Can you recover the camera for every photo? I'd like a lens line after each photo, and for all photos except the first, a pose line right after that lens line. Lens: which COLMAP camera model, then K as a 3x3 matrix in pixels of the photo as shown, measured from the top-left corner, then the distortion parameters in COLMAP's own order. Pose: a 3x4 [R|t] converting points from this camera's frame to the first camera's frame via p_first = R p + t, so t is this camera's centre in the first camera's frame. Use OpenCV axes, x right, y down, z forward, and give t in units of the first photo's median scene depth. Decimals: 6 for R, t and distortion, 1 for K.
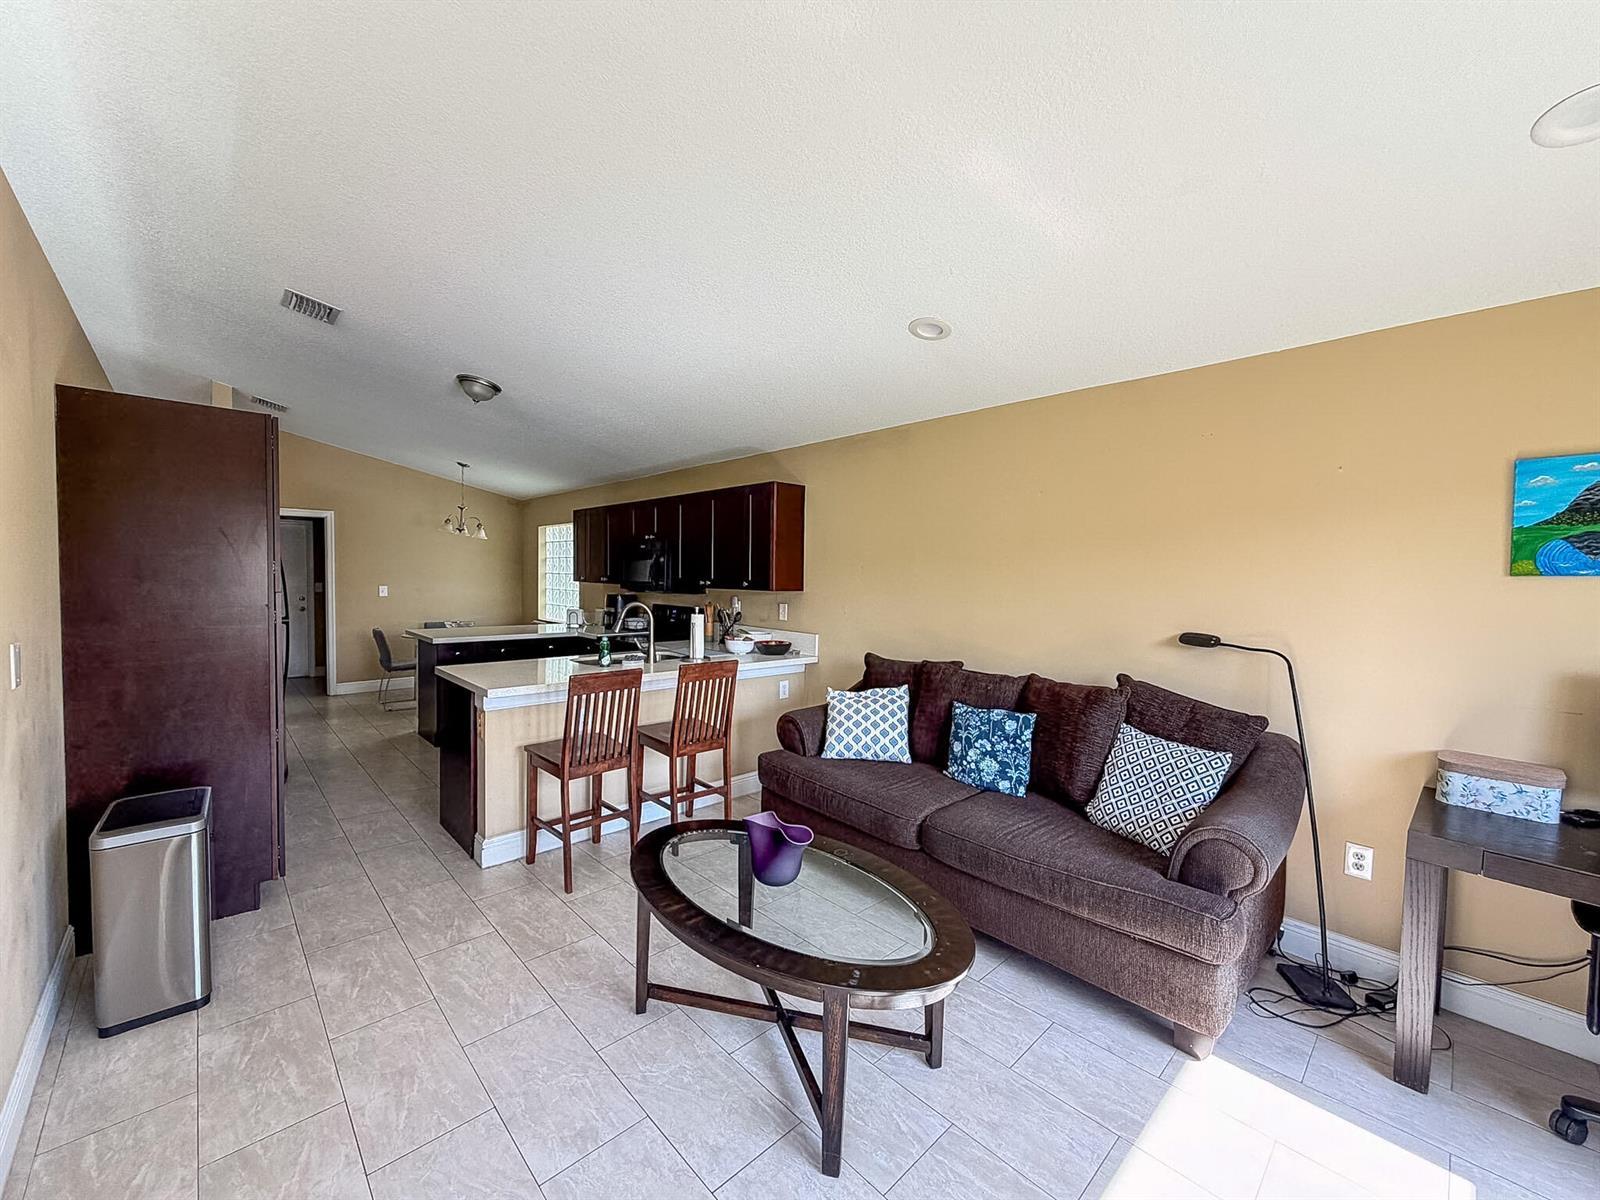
lens RADIAL K [[640.5, 0, 796.0], [0, 640.5, 602.9], [0, 0, 1]] dist [0.000985, -0.000240]
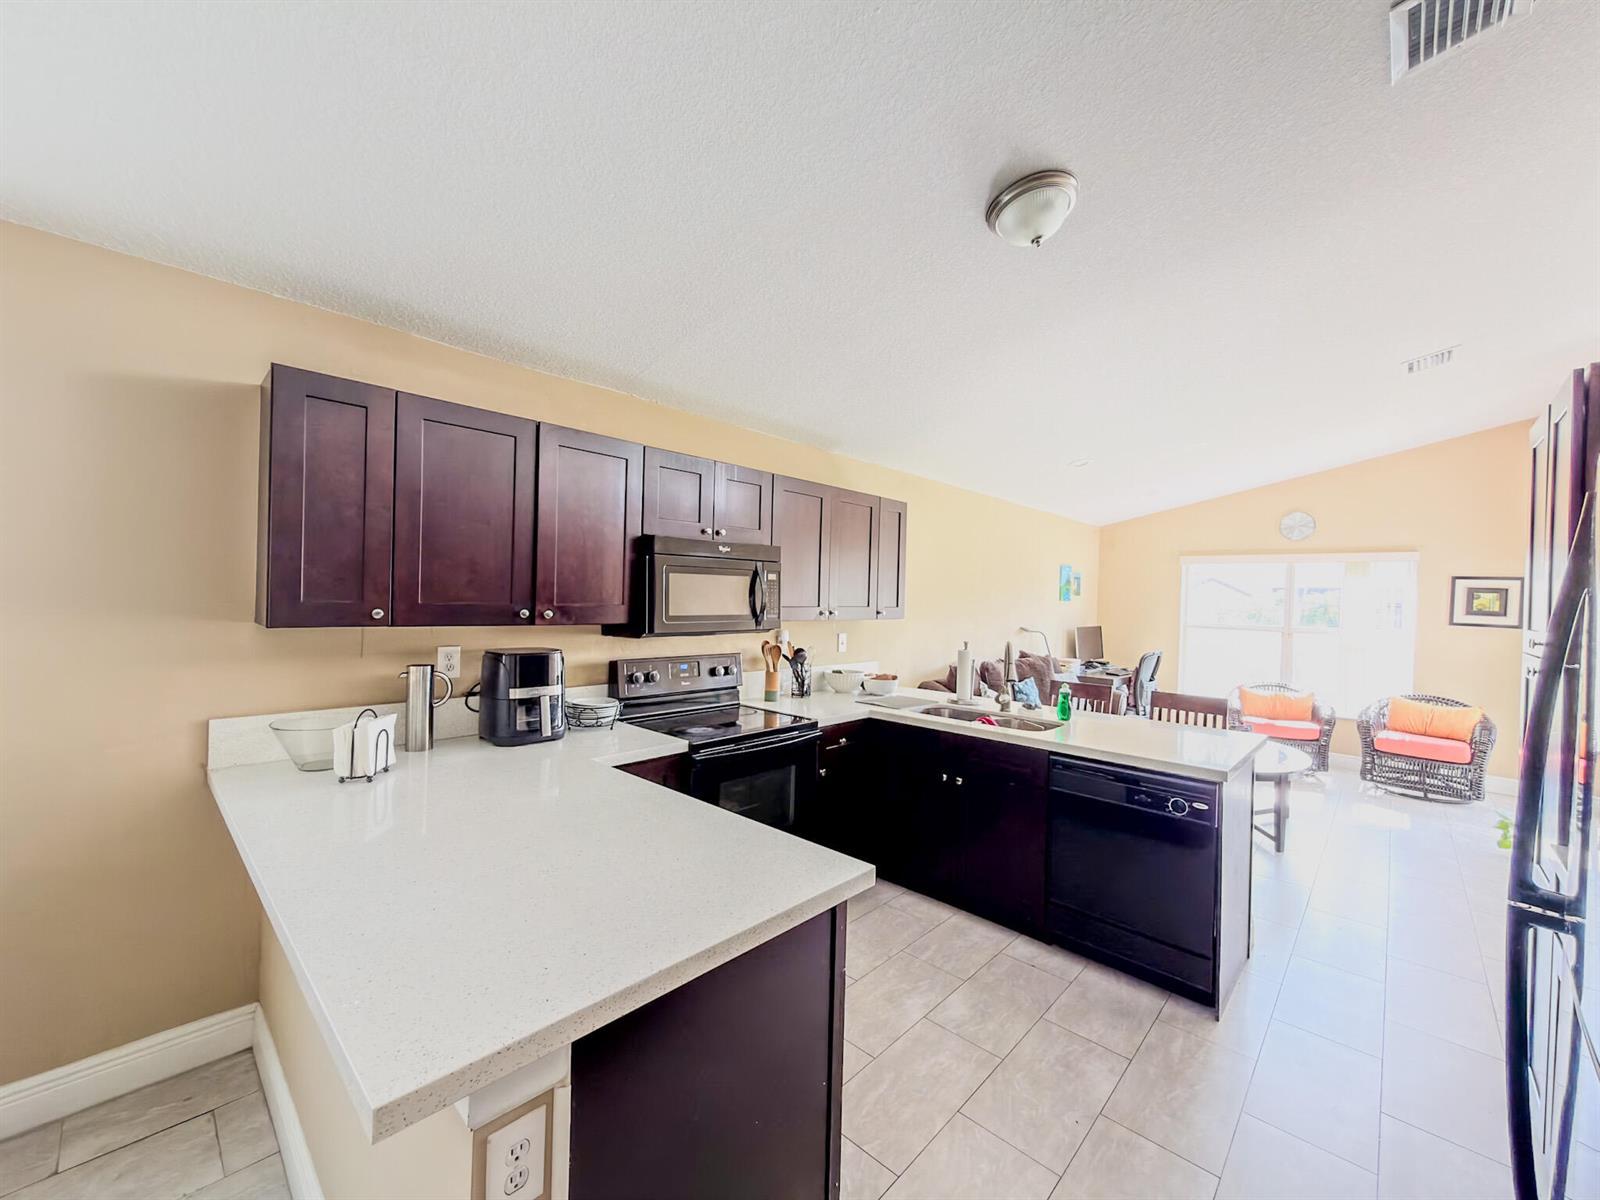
lens RADIAL K [[640.4, 0, 795.6], [0, 640.4, 602.4], [0, 0, 1]] dist [0.000090, 0.000045]
pose [[-0.064381, -0.027860, 0.997536, -1.346543], [0.019400, 0.999386, 0.029163, -0.105695], [-0.997737, 0.021229, -0.063801, 1.709561]]
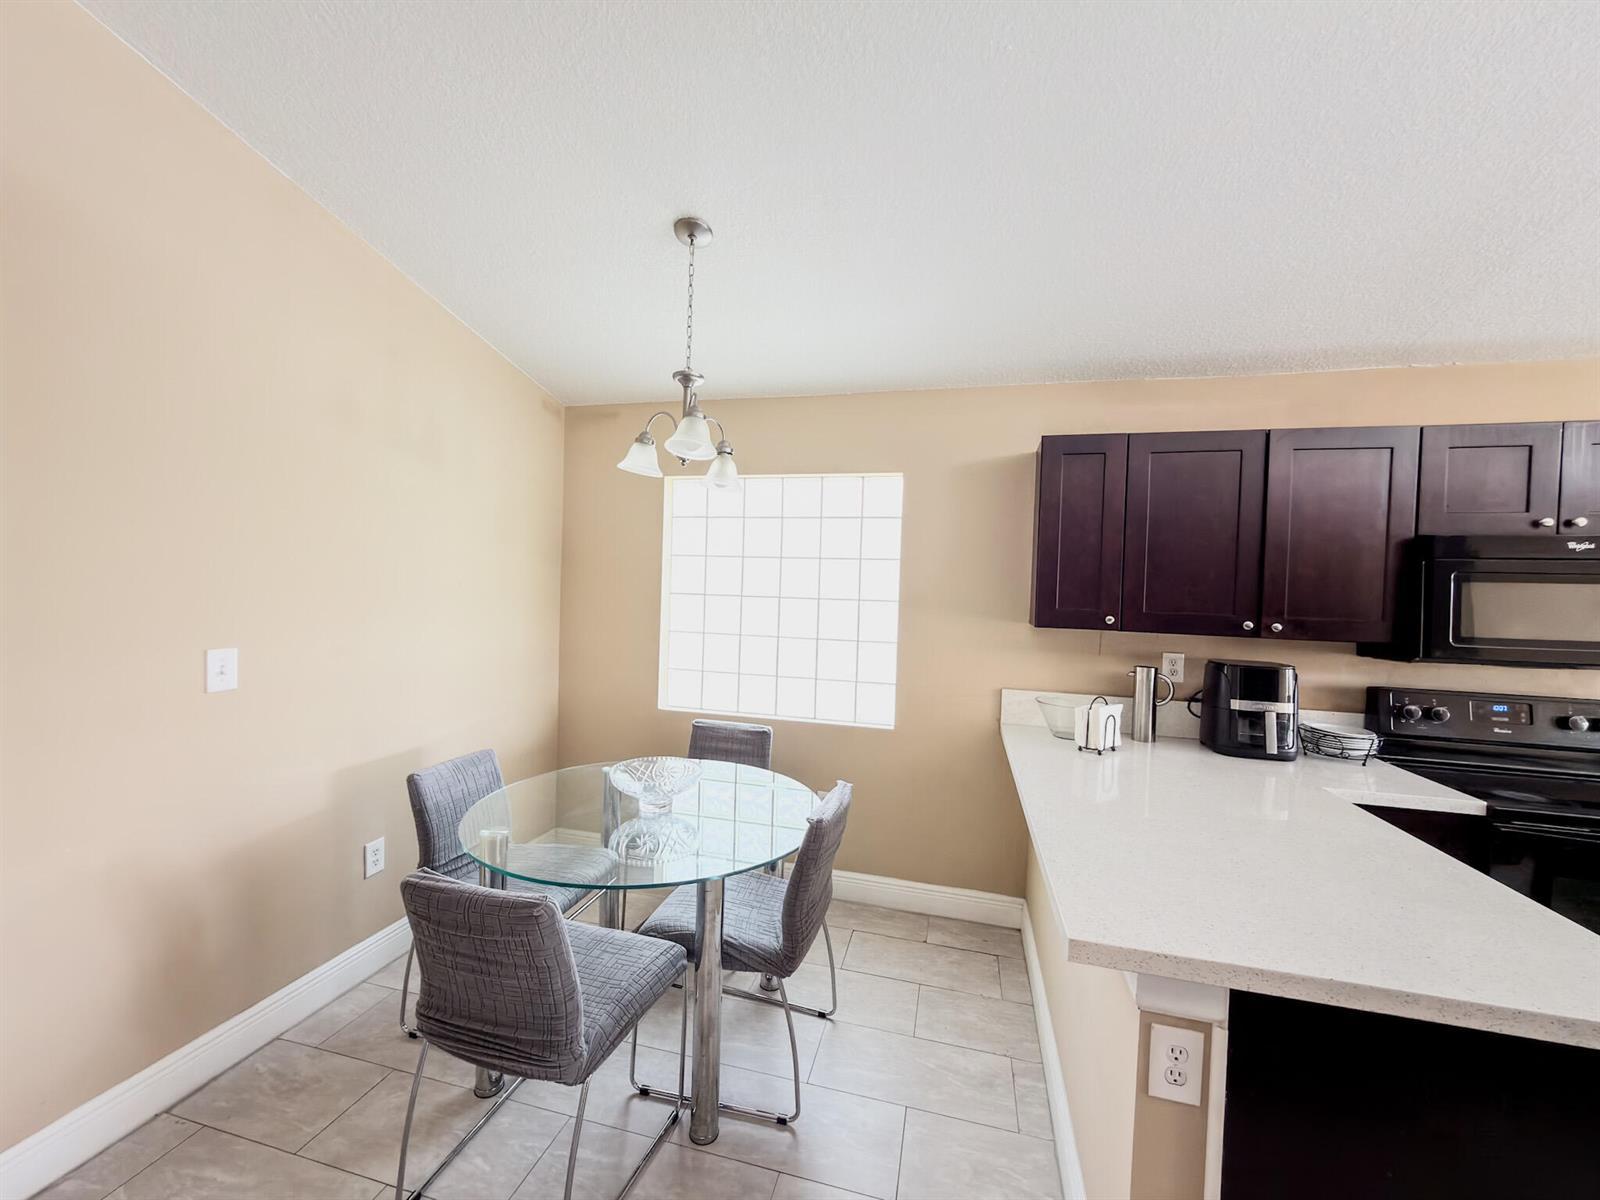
lens RADIAL K [[622.1, 0, 801.9], [0, 622.1, 594.2], [0, 0, 1]] dist [0.000494, 0.000044]
pose [[0.841094, 0.005337, 0.540862, -1.414157], [0.007331, 0.999747, -0.021266, -0.101421], [-0.540839, 0.021852, 0.840842, 1.644220]]
